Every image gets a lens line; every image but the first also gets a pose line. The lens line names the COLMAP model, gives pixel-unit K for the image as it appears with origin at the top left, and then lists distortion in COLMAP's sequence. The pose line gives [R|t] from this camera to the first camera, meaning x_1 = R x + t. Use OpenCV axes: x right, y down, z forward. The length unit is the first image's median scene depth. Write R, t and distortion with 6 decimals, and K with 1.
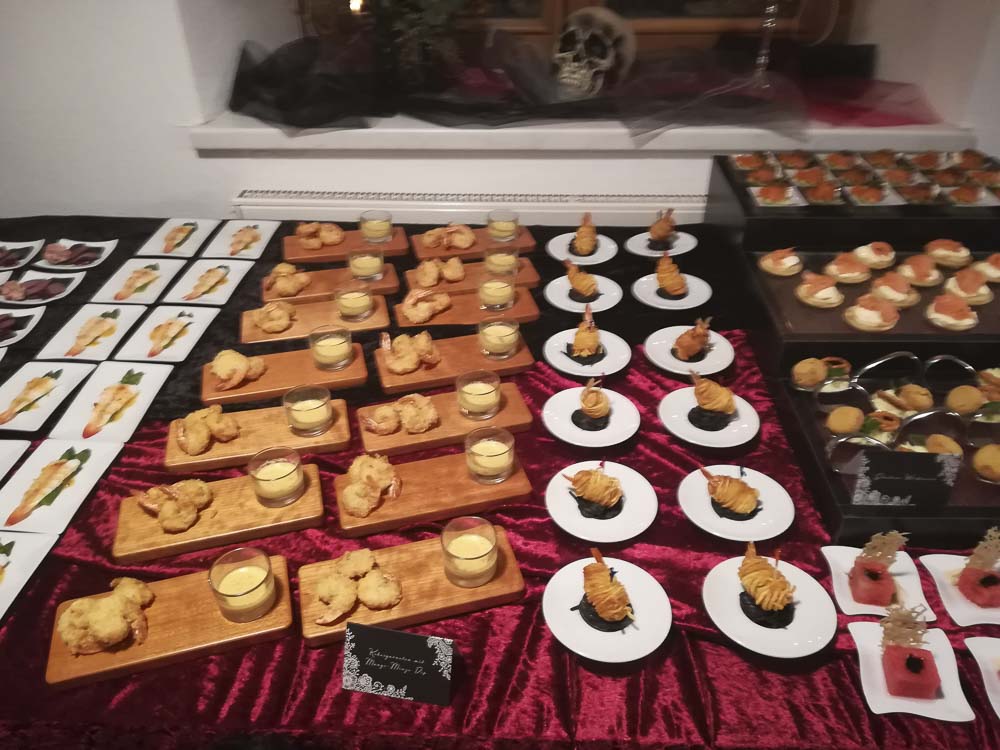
lens RADIAL K [[769.1, 0, 500.0], [0, 769.1, 375.0], [0, 0, 1]] dist [0.002043, -0.001934]
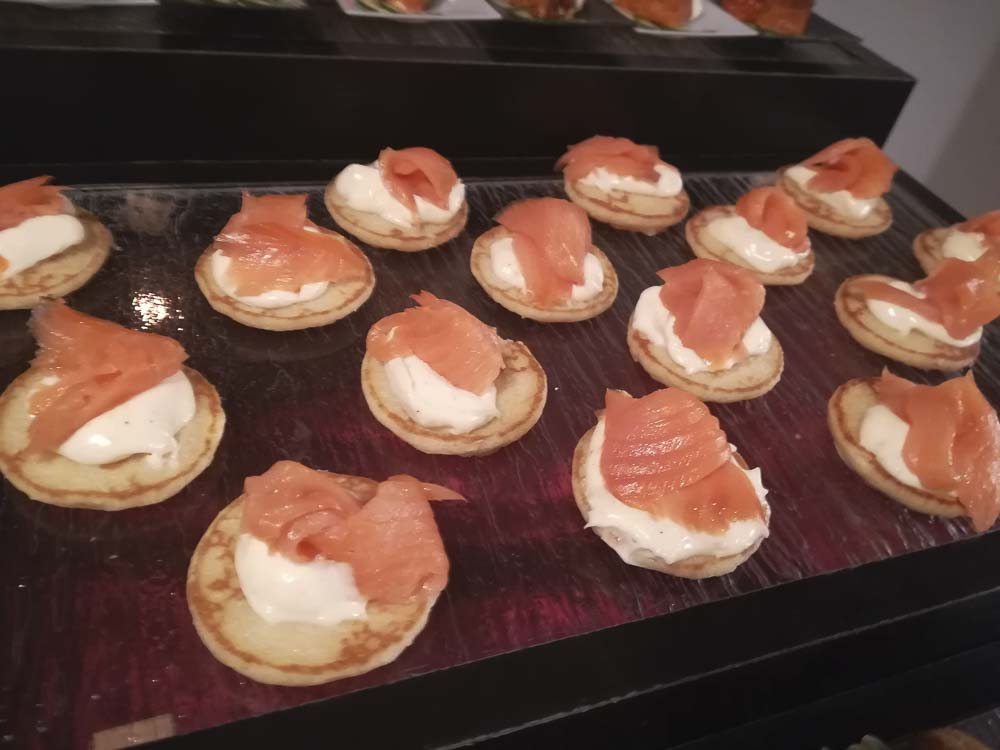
lens RADIAL K [[769.1, 0, 500.0], [0, 769.1, 375.0], [0, 0, 1]] dist [0.002043, -0.001934]
pose [[0.915509, -0.119838, 0.384034, 0.545895], [0.062134, 0.985268, 0.159330, -0.181433], [-0.397471, -0.122006, 0.909468, 0.976484]]
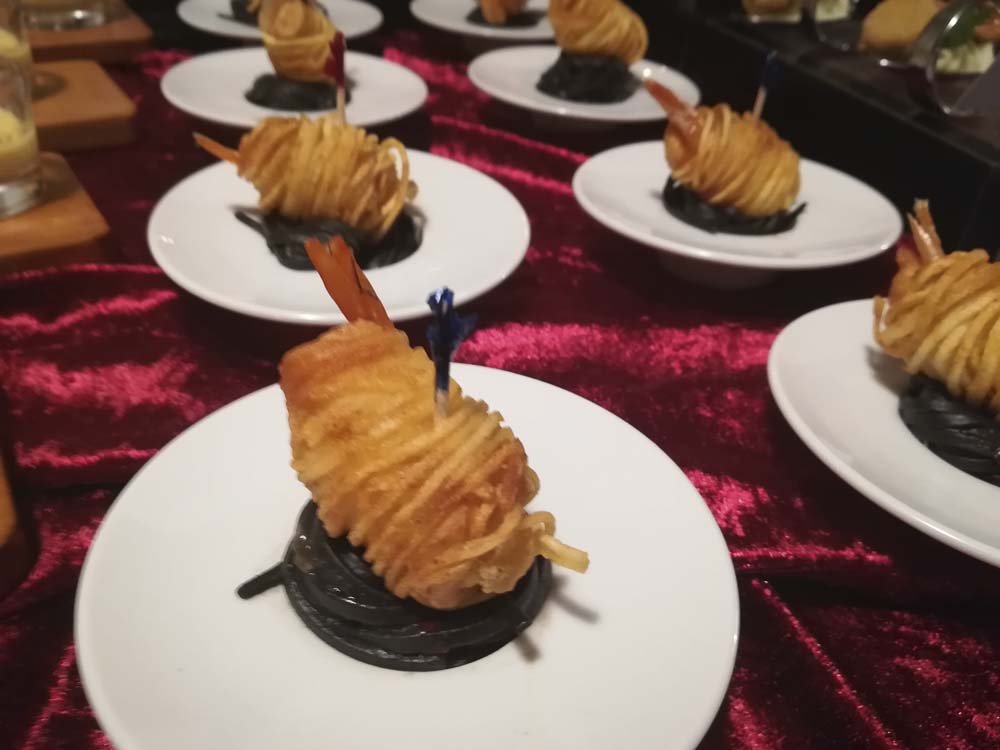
lens RADIAL K [[769.1, 0, 500.0], [0, 769.1, 375.0], [0, 0, 1]] dist [0.002043, -0.001934]
pose [[0.941381, -0.113035, 0.317844, 0.084735], [0.105593, 0.993580, 0.040606, 0.216753], [-0.320393, -0.004664, 0.947273, 0.690439]]
